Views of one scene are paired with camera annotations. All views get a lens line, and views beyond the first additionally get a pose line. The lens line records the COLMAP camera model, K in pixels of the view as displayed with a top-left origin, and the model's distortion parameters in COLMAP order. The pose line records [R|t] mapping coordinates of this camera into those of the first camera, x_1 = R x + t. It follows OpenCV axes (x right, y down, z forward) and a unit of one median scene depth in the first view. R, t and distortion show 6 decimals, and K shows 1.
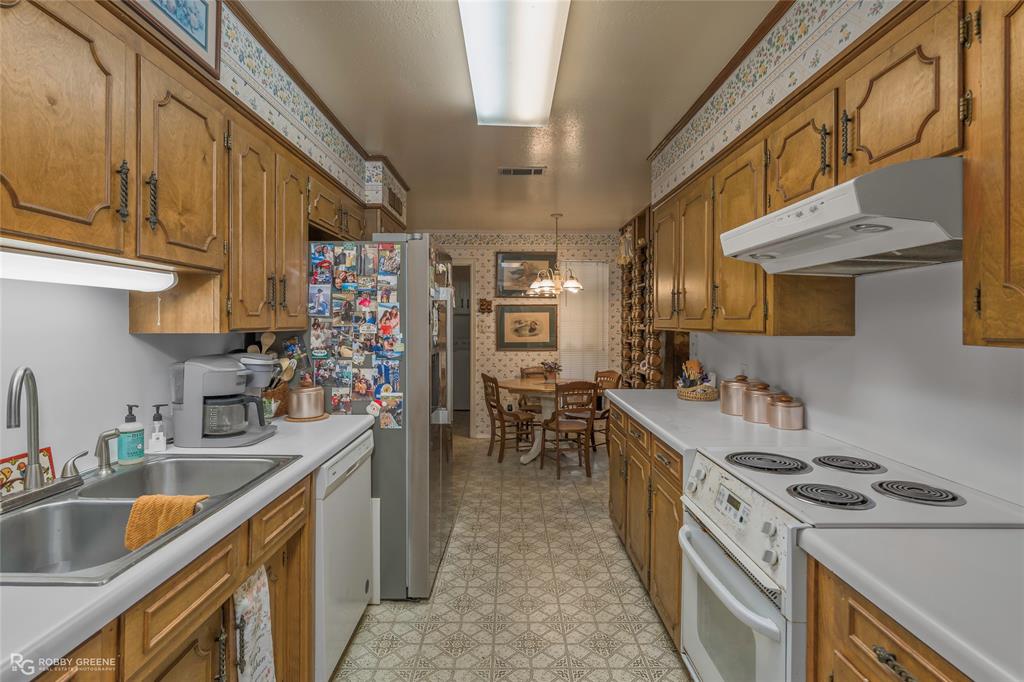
lens RADIAL K [[518.8, 0, 512.0], [0, 518.8, 341.0], [0, 0, 1]] dist [0.001518, 0.000319]
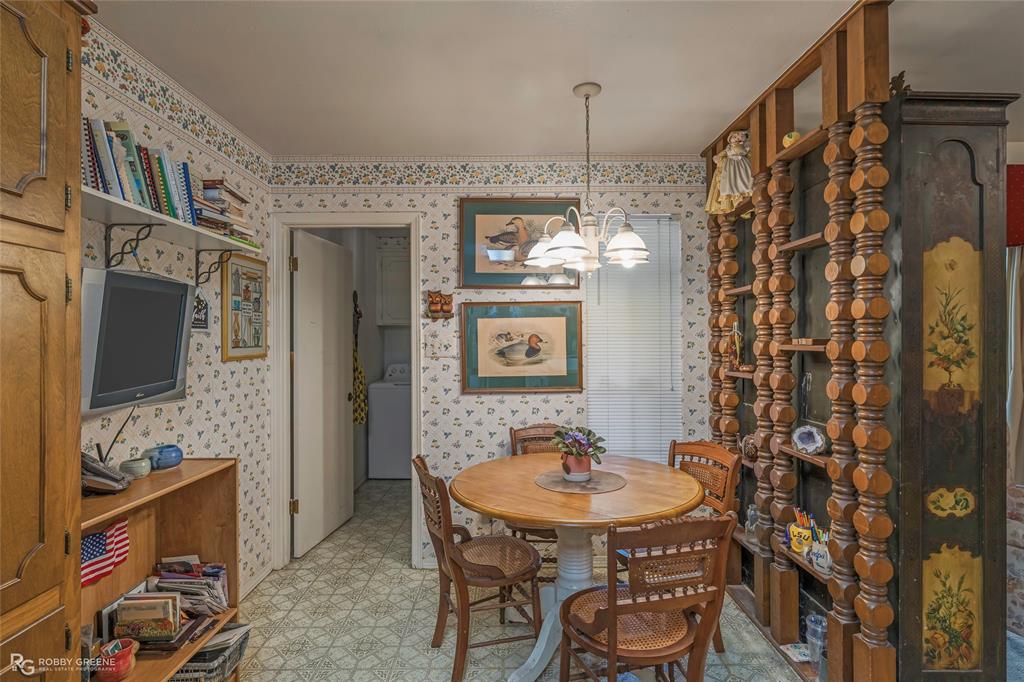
lens RADIAL K [[538.9, 0, 512.0], [0, 538.9, 341.0], [0, 0, 1]] dist [-0.000165, -0.000040]
pose [[0.999959, -0.008362, 0.003400, 0.017274], [0.008458, 0.999534, -0.029338, -0.016722], [-0.003153, 0.029366, 0.999564, 0.476813]]
